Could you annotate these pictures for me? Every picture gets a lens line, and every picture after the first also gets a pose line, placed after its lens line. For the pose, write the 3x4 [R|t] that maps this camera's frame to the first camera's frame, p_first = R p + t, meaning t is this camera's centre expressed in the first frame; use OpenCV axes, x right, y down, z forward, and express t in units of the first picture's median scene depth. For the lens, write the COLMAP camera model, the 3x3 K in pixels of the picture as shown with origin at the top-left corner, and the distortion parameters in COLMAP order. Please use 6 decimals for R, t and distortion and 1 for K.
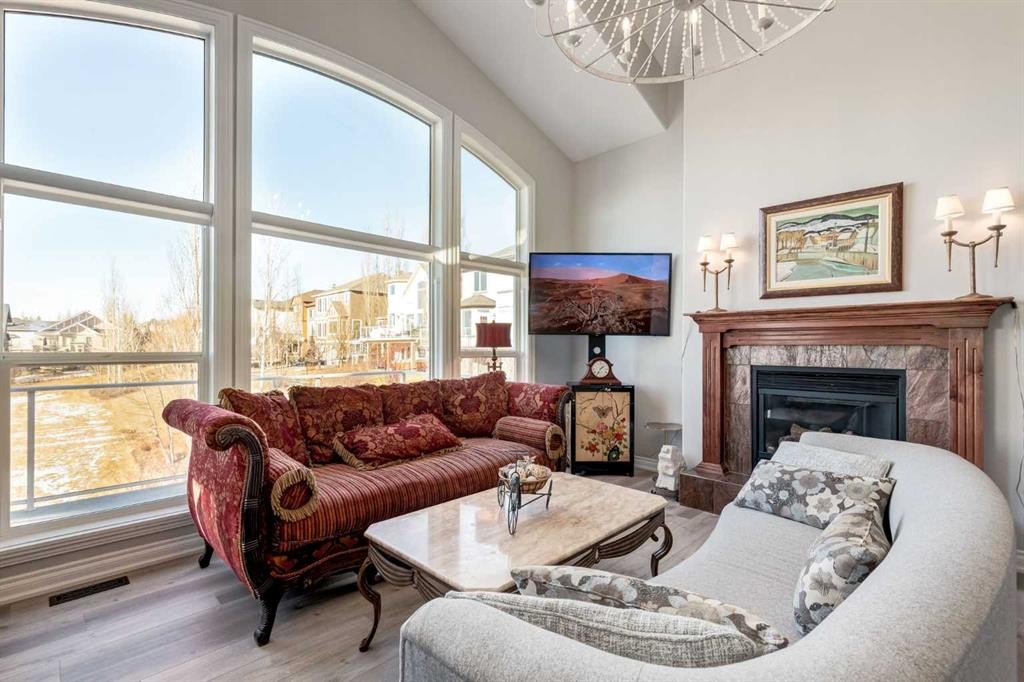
lens RADIAL K [[463.8, 0, 513.0], [0, 463.8, 352.5], [0, 0, 1]] dist [-0.000402, -0.000286]
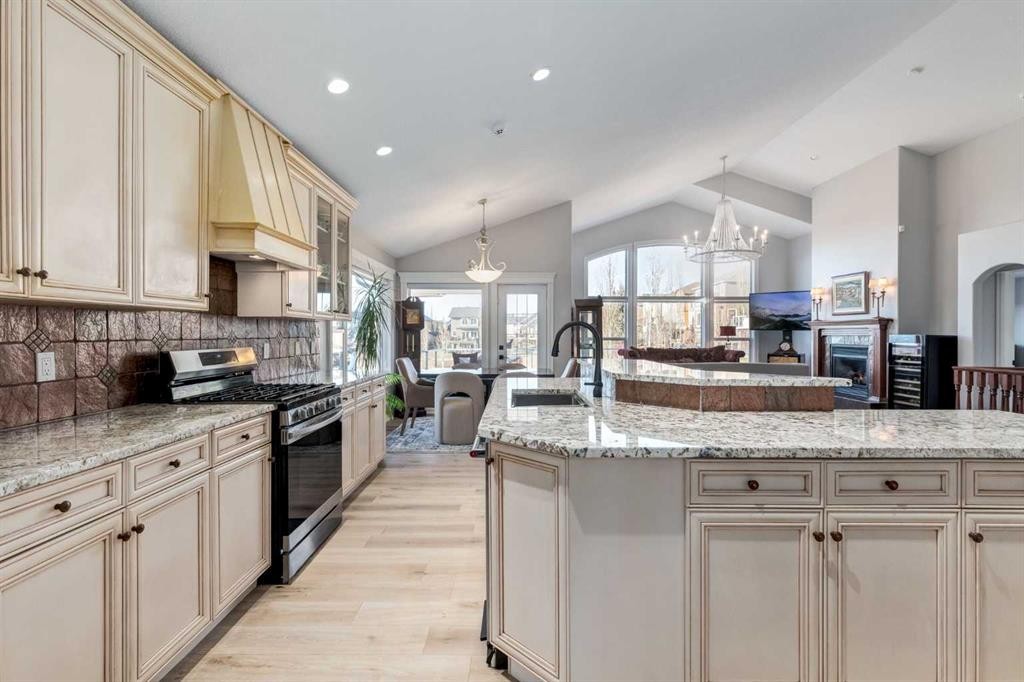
lens RADIAL K [[469.4, 0, 511.9], [0, 469.4, 335.0], [0, 0, 1]] dist [0.000715, -0.000017]
pose [[0.704954, -0.000427, -0.709253, 1.041370], [-0.006489, 0.999954, -0.007051, 0.009793], [0.709224, 0.009572, 0.704918, -1.756742]]
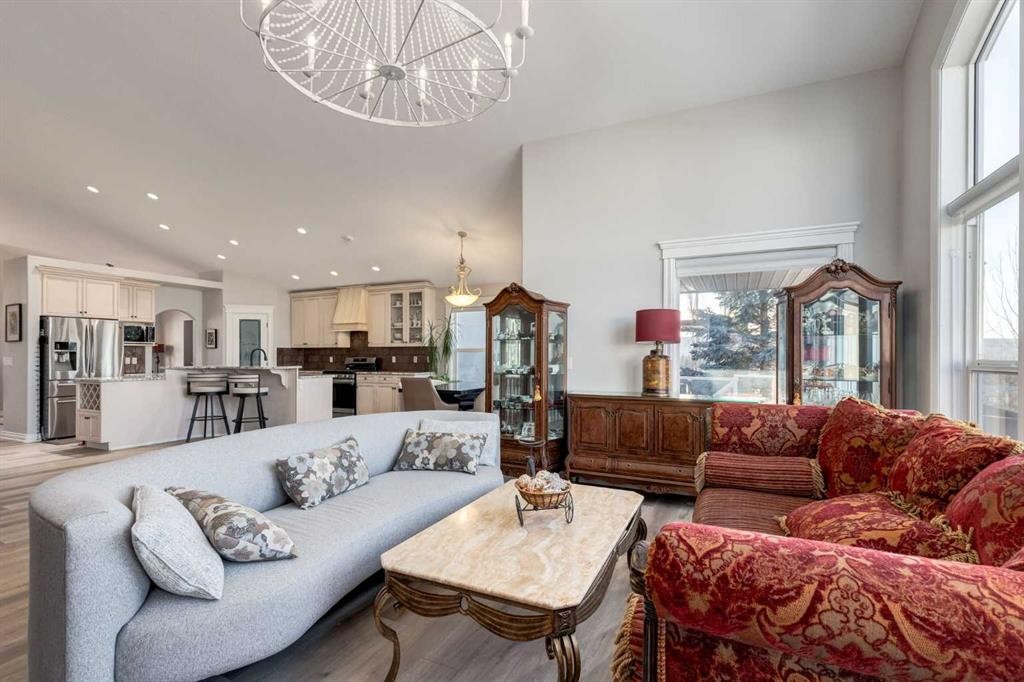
lens RADIAL K [[463.8, 0, 513.0], [0, 463.8, 352.5], [0, 0, 1]] dist [-0.000402, -0.000286]
pose [[-0.942637, -0.002739, -0.333809, 0.233599], [-0.004066, 0.999986, 0.003277, -0.009559], [0.333795, 0.004447, -0.942635, 1.084768]]
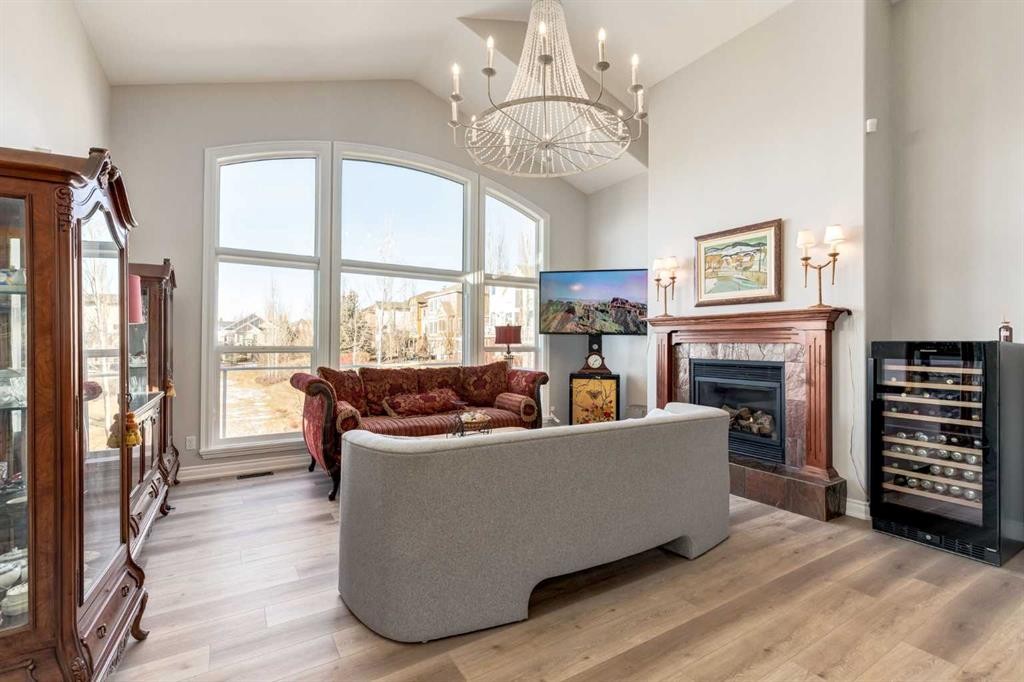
lens RADIAL K [[460.8, 0, 507.8], [0, 460.8, 345.4], [0, 0, 1]] dist [-0.000806, -0.000026]
pose [[0.971474, 0.003817, -0.237114, 0.322585], [-0.005695, 0.999958, -0.007236, 0.003407], [0.237077, 0.008380, 0.971455, -0.354900]]
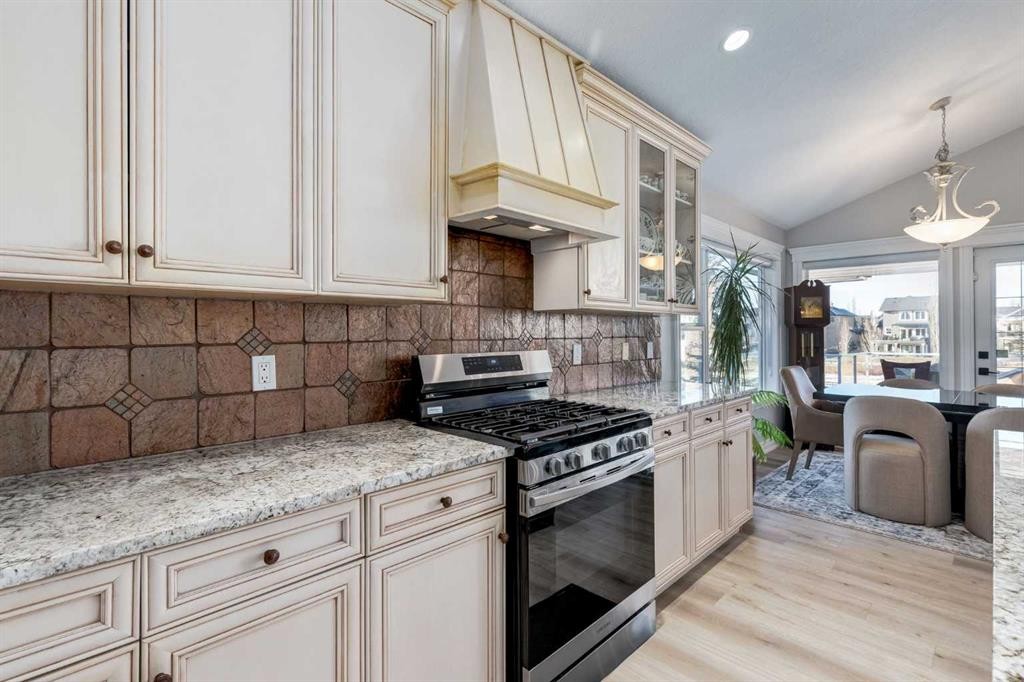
lens RADIAL K [[473.3, 0, 529.0], [0, 473.3, 328.3], [0, 0, 1]] dist [0.002297, 0.000239]
pose [[0.011004, -0.010919, -0.999880, 0.757169], [-0.009069, 0.999898, -0.011019, 0.005851], [0.999898, 0.009189, 0.010903, -1.521813]]
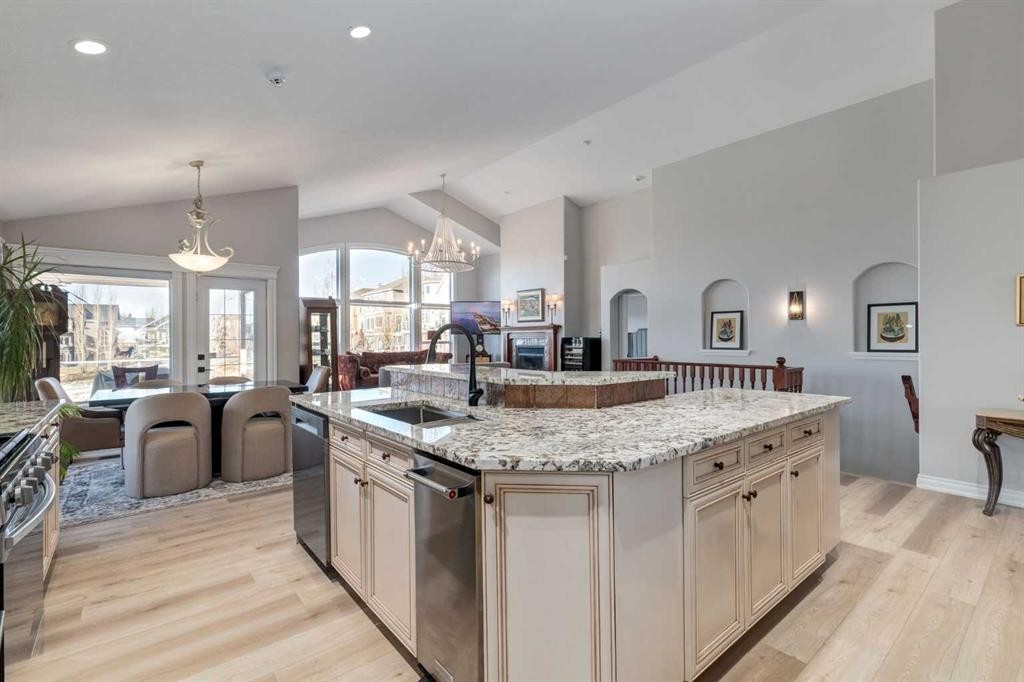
lens RADIAL K [[462.6, 0, 512.3], [0, 462.6, 335.2], [0, 0, 1]] dist [0.001573, 0.000121]
pose [[0.995685, -0.009486, -0.092310, 0.743212], [0.008071, 0.999844, -0.015681, 0.009087], [0.092444, 0.014868, 0.995607, -1.806280]]
